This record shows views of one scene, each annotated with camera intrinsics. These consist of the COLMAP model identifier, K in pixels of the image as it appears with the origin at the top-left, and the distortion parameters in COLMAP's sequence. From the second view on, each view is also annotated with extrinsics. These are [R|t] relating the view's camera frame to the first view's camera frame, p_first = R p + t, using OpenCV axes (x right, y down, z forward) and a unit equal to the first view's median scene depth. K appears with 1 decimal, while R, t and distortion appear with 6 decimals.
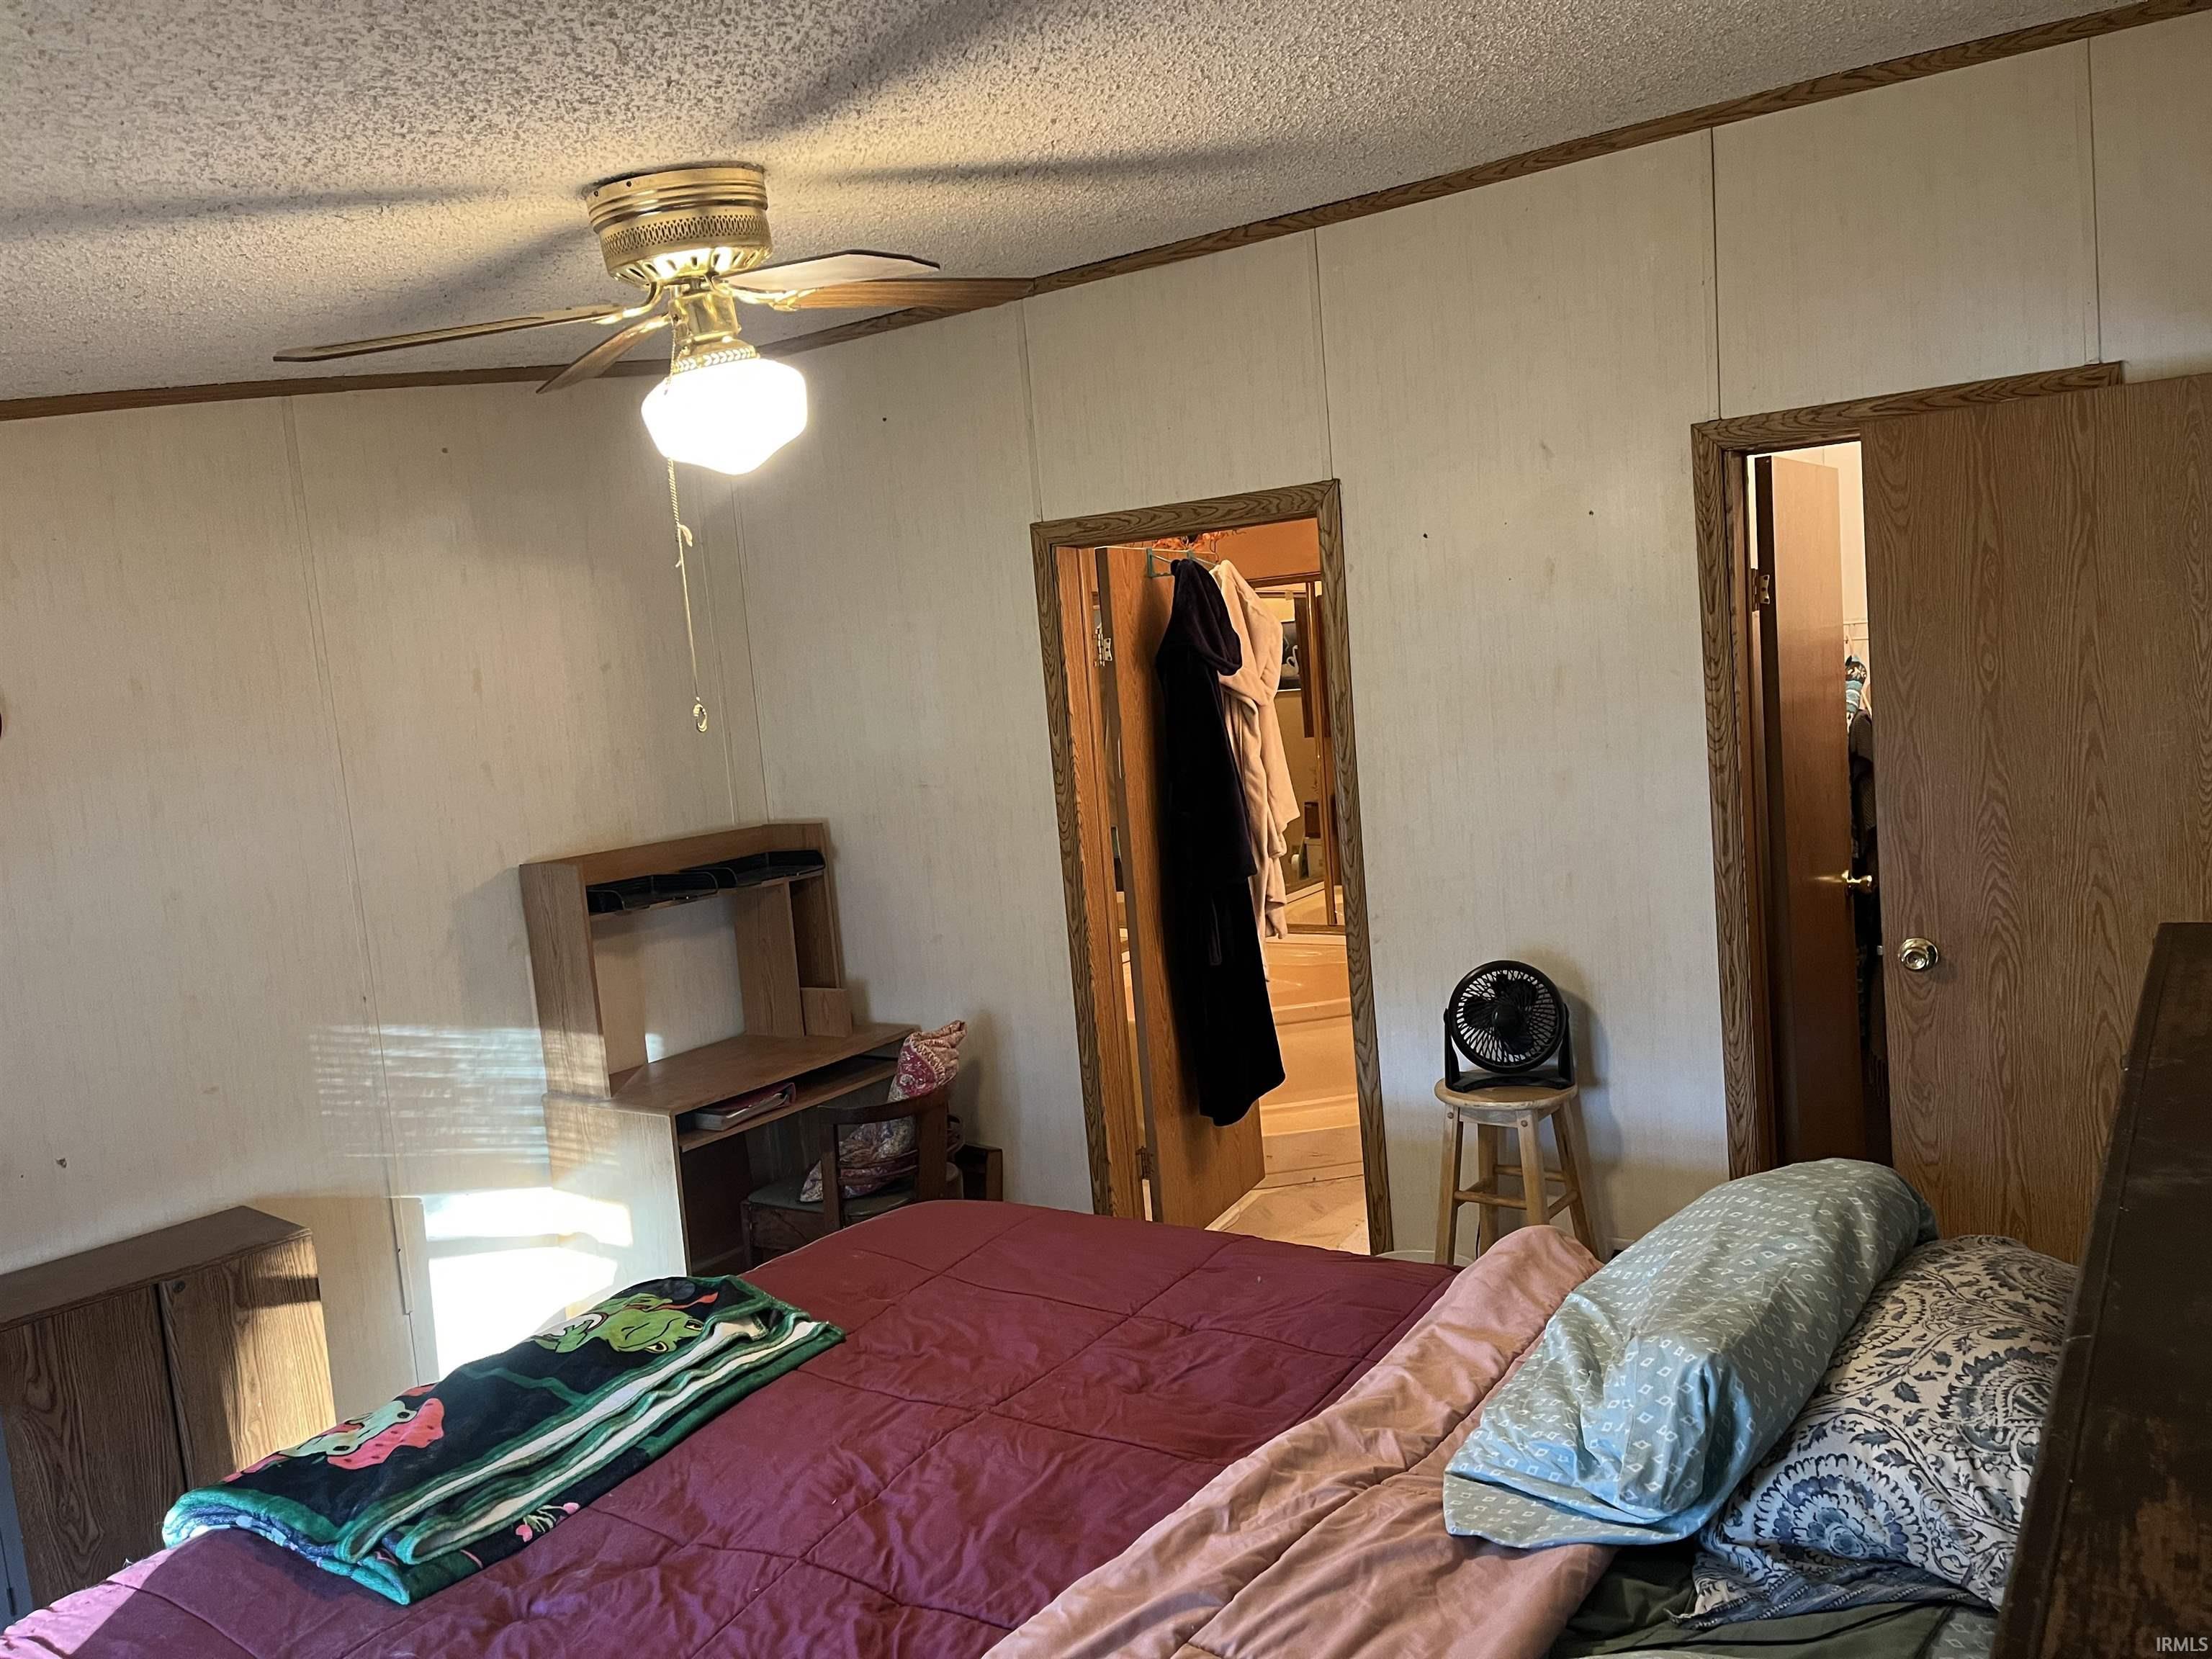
lens RADIAL K [[1664.9, 0, 1093.9], [0, 1664.9, 824.4], [0, 0, 1]] dist [0.083851, -0.110470]
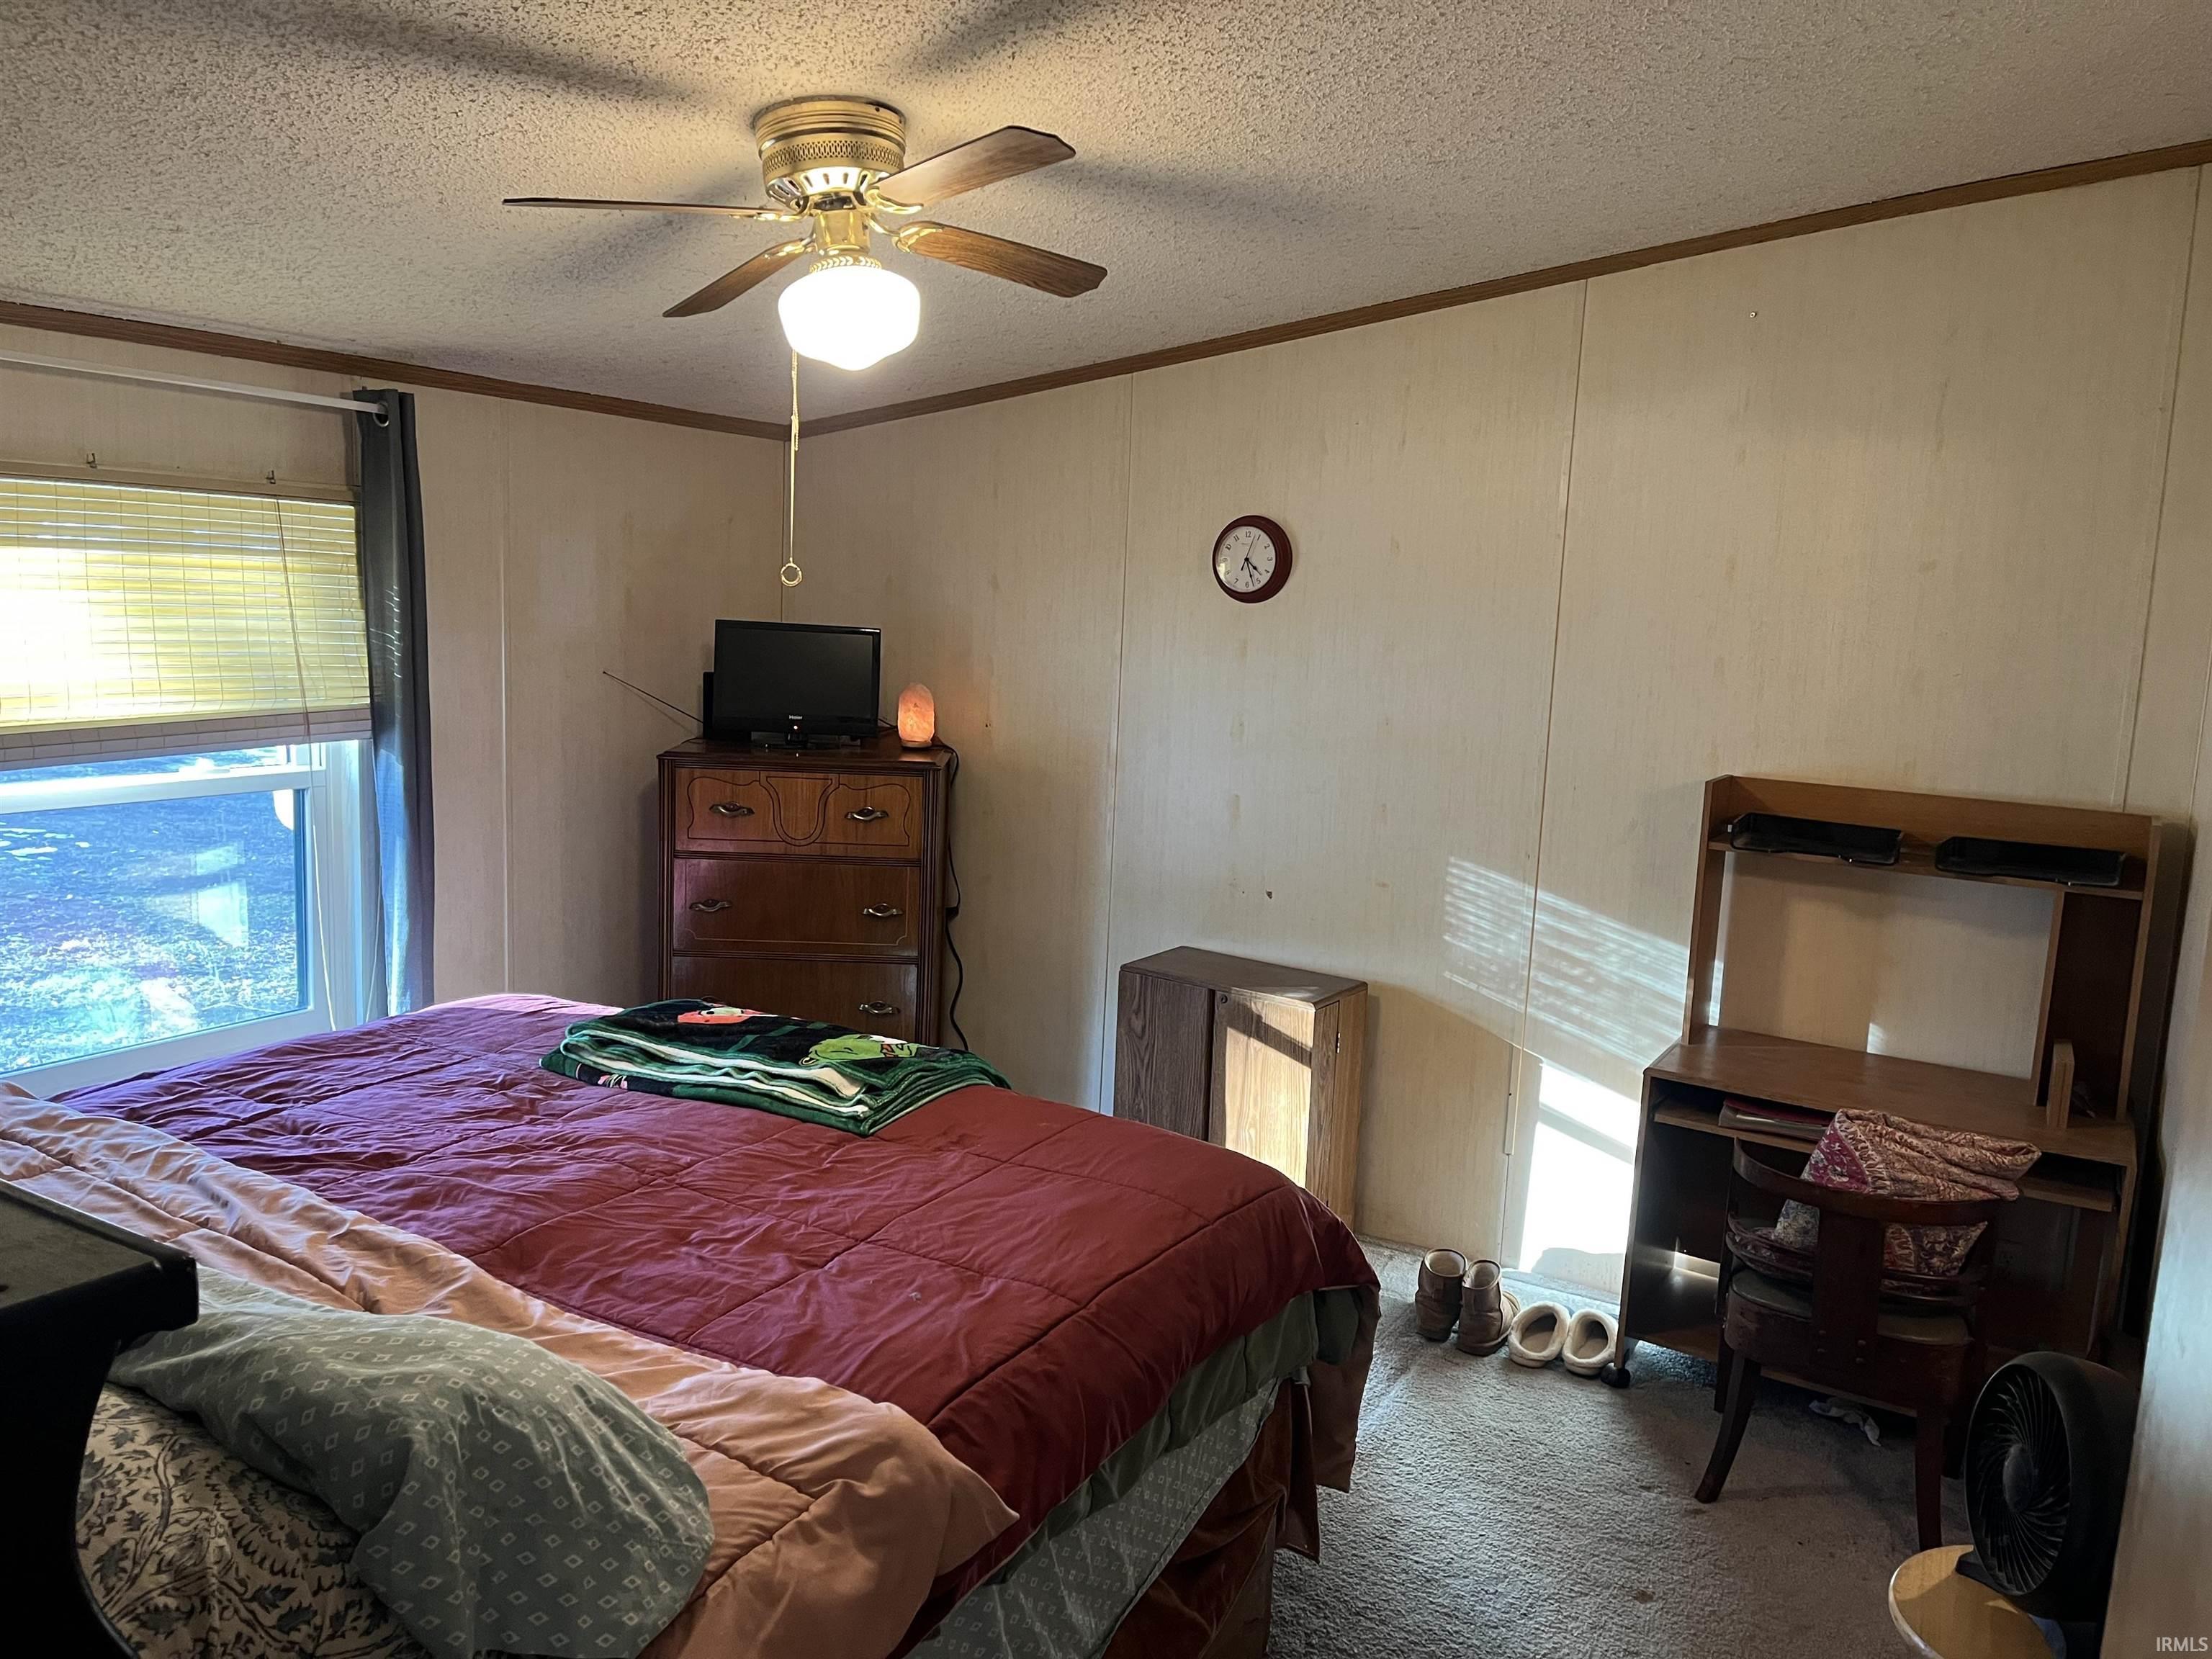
lens RADIAL K [[1659.6, 0, 1117.0], [0, 1659.6, 828.9], [0, 0, 1]] dist [0.071810, -0.094774]
pose [[0.073549, 0.221298, -0.972429, 0.993400], [-0.149524, 0.966495, 0.208639, -0.167905], [0.986019, 0.130056, 0.104174, 1.116151]]
